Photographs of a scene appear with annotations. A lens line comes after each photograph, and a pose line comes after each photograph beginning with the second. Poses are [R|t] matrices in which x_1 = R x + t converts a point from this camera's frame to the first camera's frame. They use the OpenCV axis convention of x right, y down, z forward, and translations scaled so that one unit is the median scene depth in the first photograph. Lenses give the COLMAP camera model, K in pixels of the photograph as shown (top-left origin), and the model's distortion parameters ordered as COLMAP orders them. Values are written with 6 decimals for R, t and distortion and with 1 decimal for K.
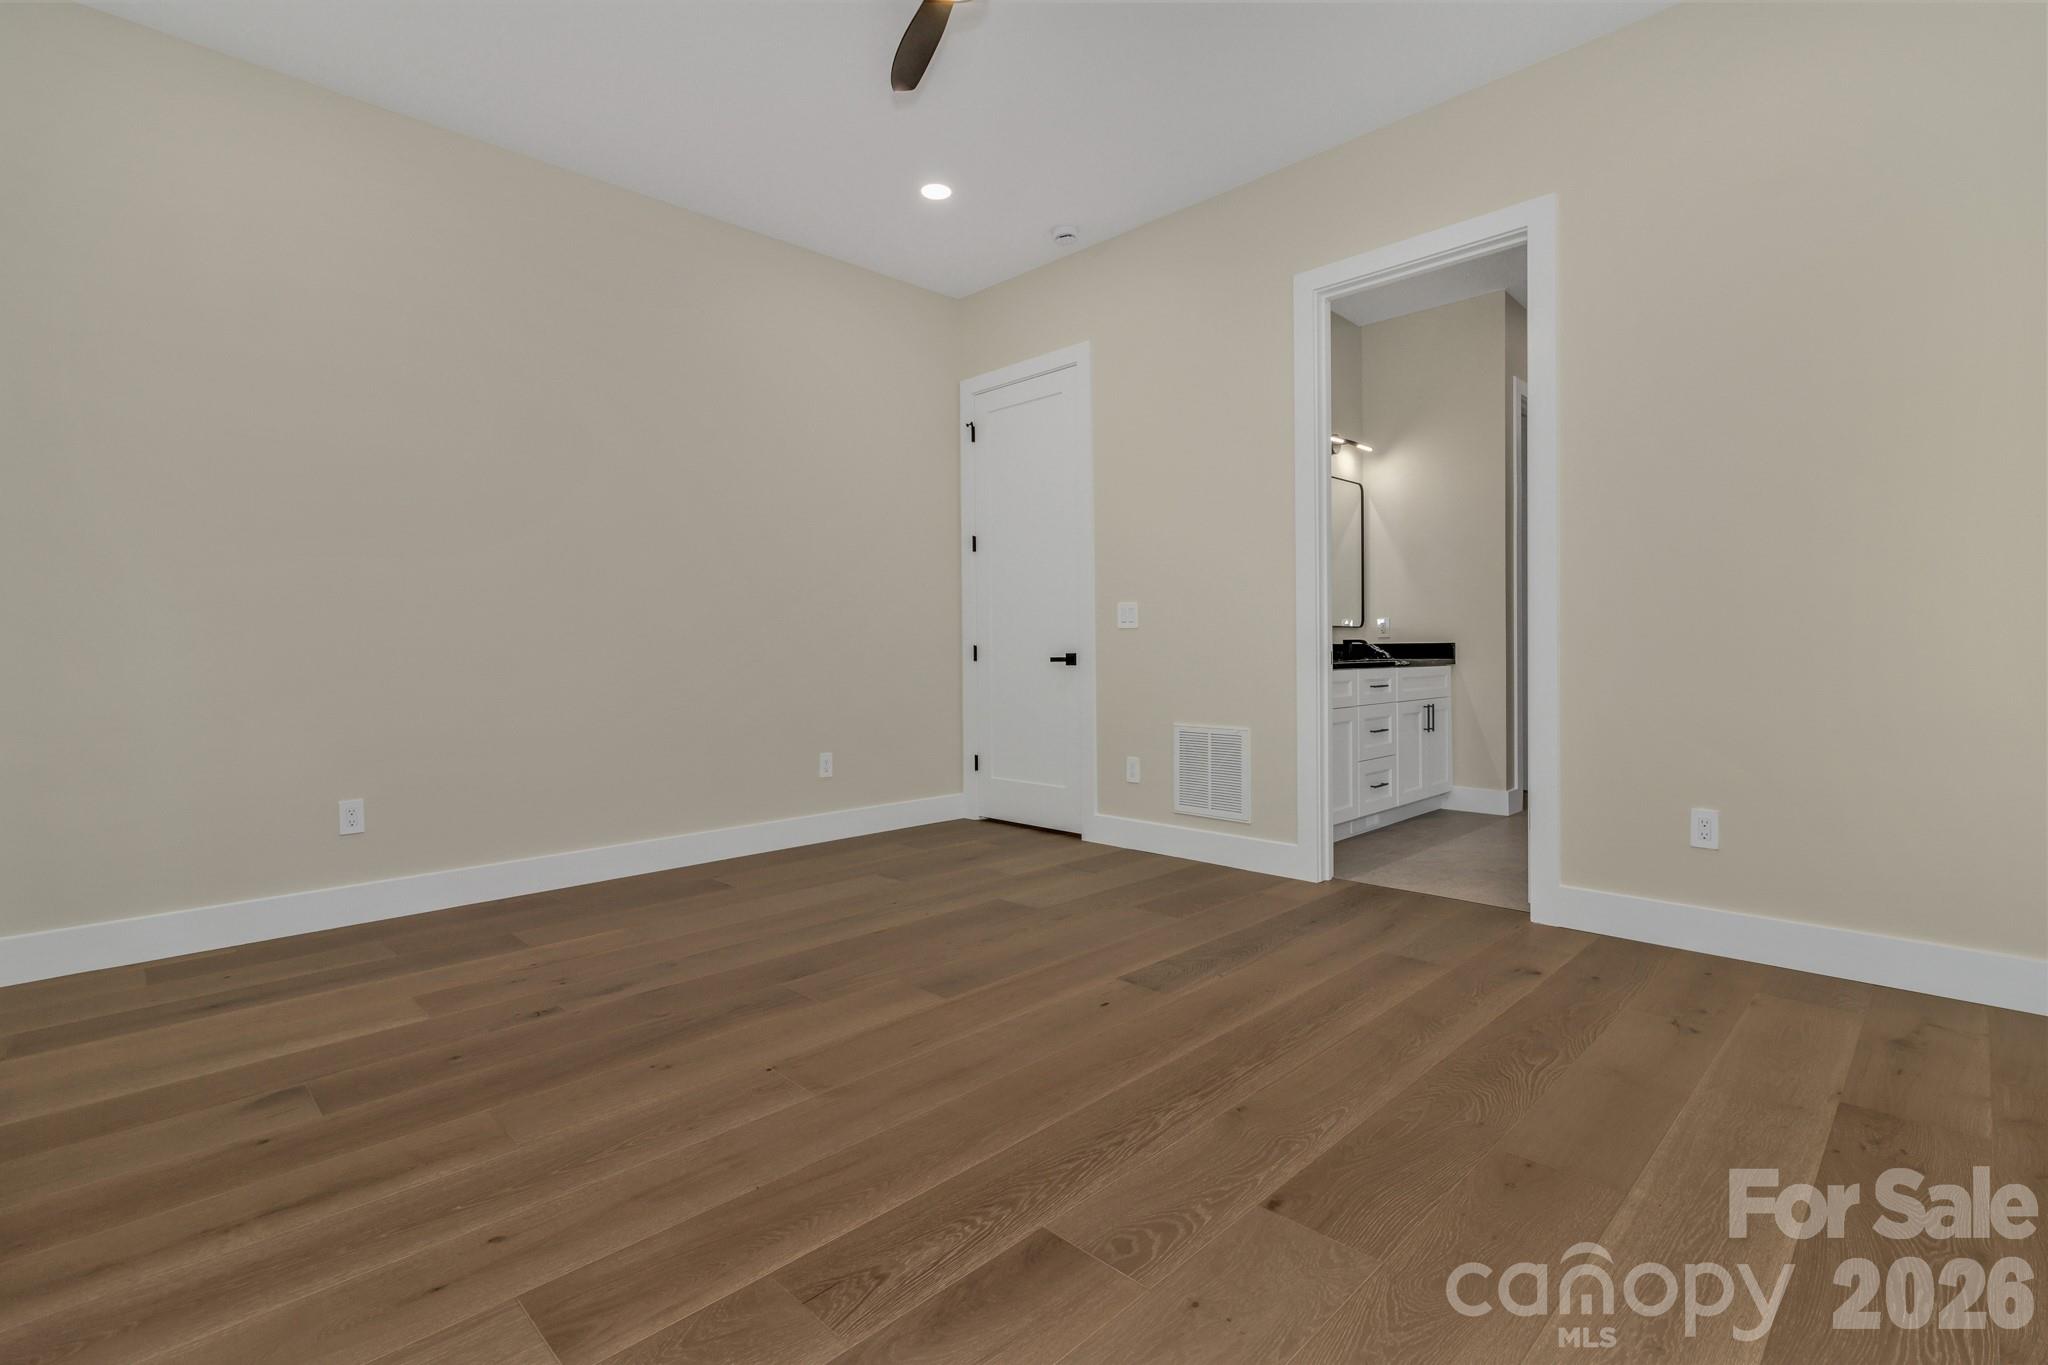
lens RADIAL K [[965.3, 0, 1032.3], [0, 965.3, 656.2], [0, 0, 1]] dist [0.002236, 0.001980]
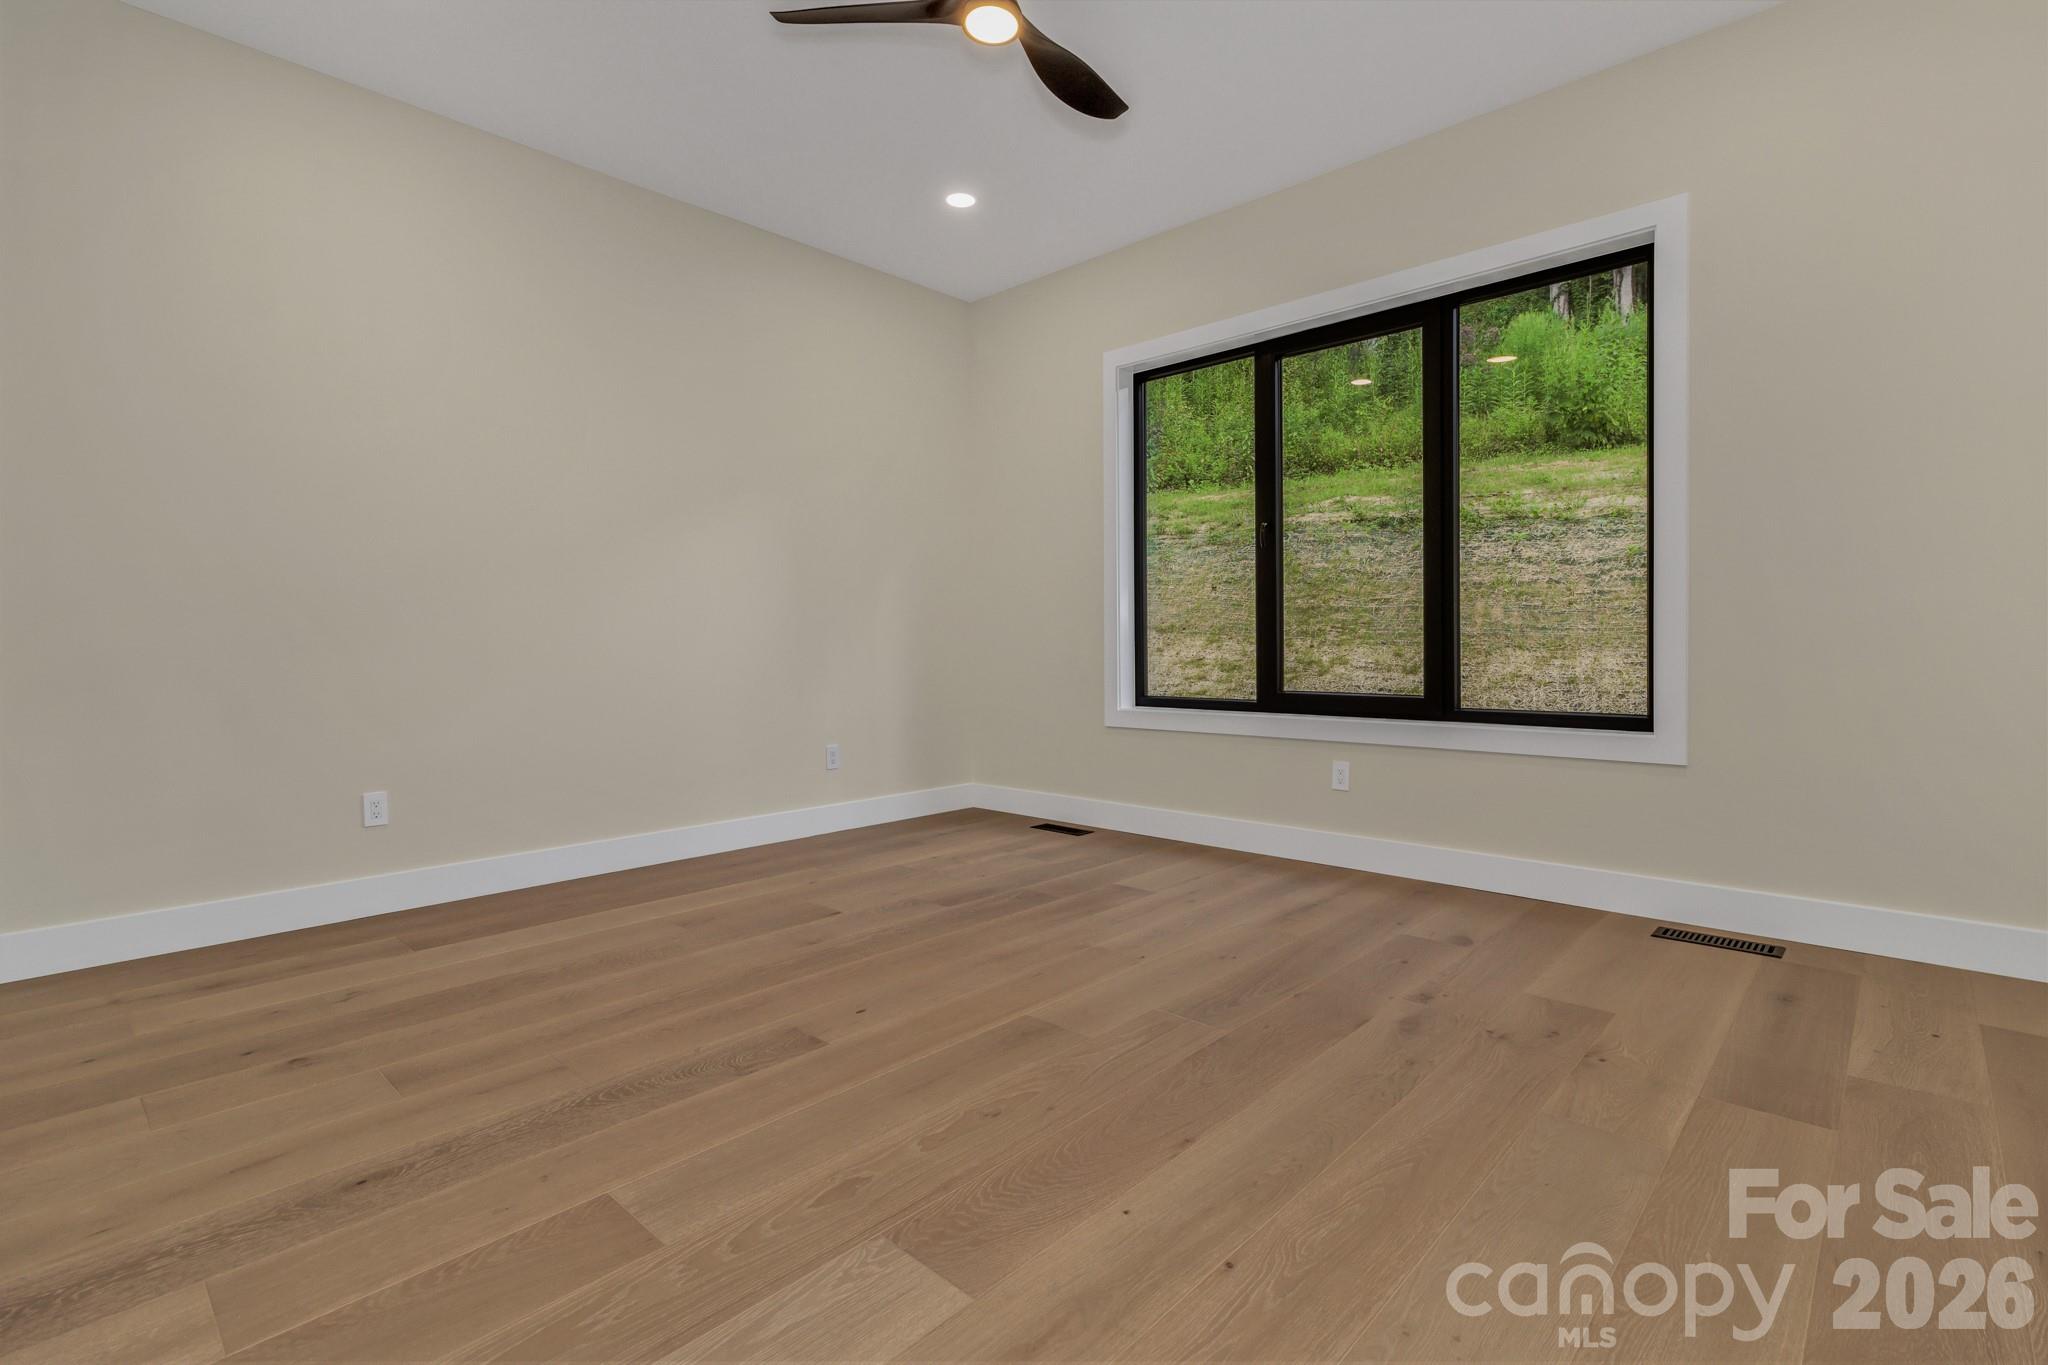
lens RADIAL K [[965.3, 0, 1032.3], [0, 965.3, 656.2], [0, 0, 1]] dist [0.002236, 0.001980]
pose [[-0.999320, 0.017949, -0.032208, -0.075851], [0.017138, 0.999534, 0.025275, -0.019243], [0.032646, 0.024706, -0.999162, 2.055105]]
